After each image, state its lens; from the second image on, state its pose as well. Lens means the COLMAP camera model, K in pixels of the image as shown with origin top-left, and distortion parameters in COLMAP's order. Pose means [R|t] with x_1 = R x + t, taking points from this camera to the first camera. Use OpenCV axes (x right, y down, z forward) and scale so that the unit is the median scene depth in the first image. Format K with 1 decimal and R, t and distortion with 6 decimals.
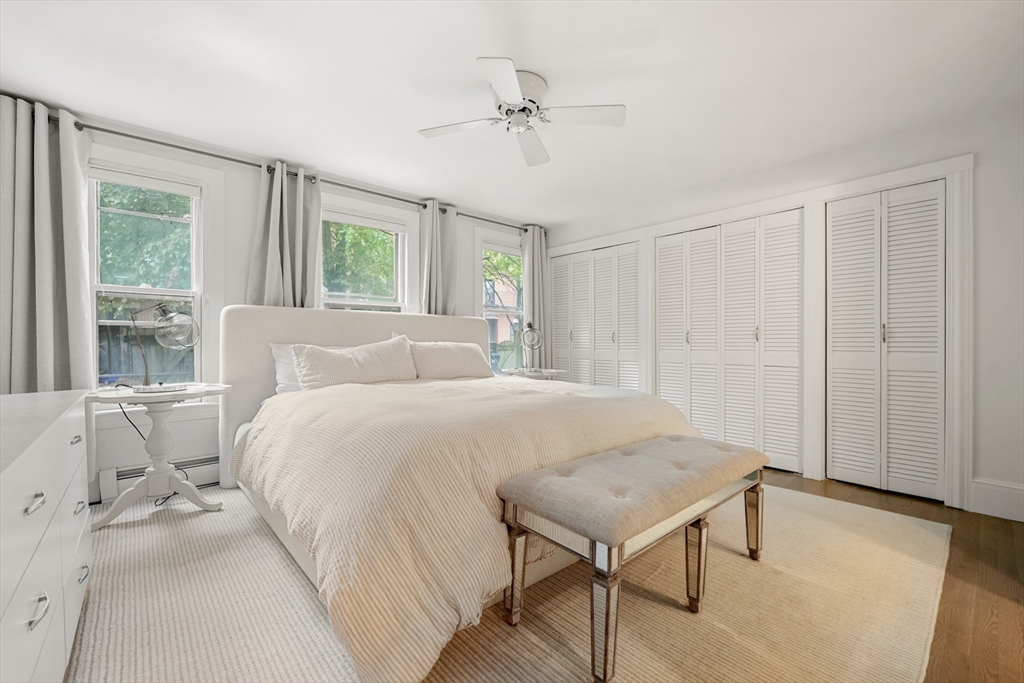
lens RADIAL K [[425.8, 0, 515.1], [0, 425.8, 336.6], [0, 0, 1]] dist [0.000229, 0.000172]
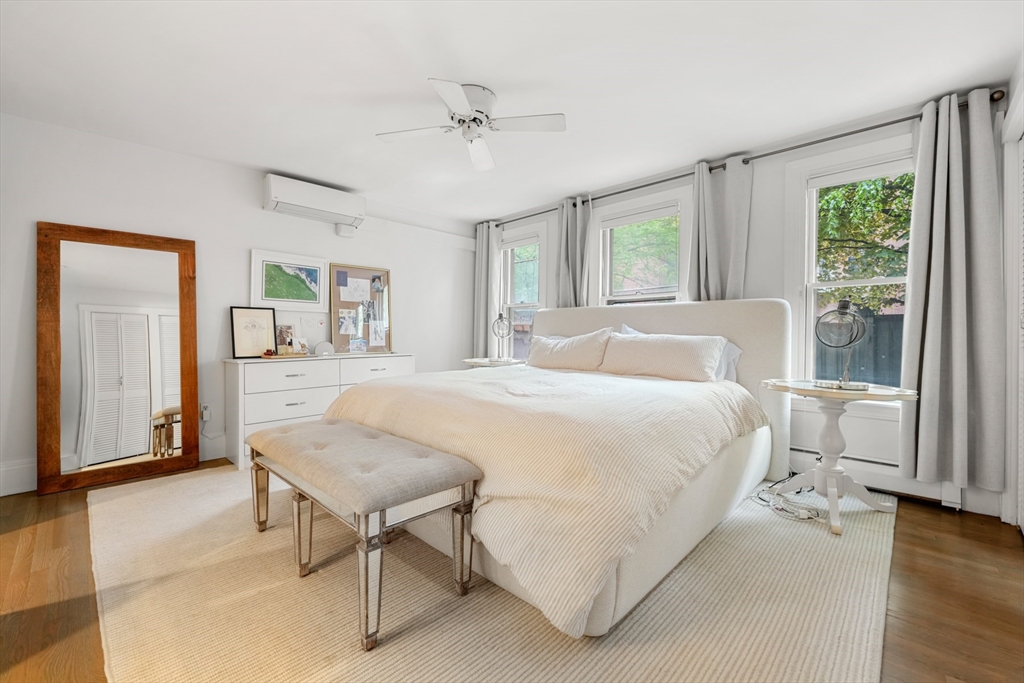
lens RADIAL K [[425.8, 0, 515.1], [0, 425.8, 336.6], [0, 0, 1]] dist [0.000229, 0.000172]
pose [[0.088589, 0.005872, -0.996051, 0.694726], [0.011849, 0.999906, 0.006949, 0.008803], [0.995998, -0.012417, 0.088511, 0.644730]]
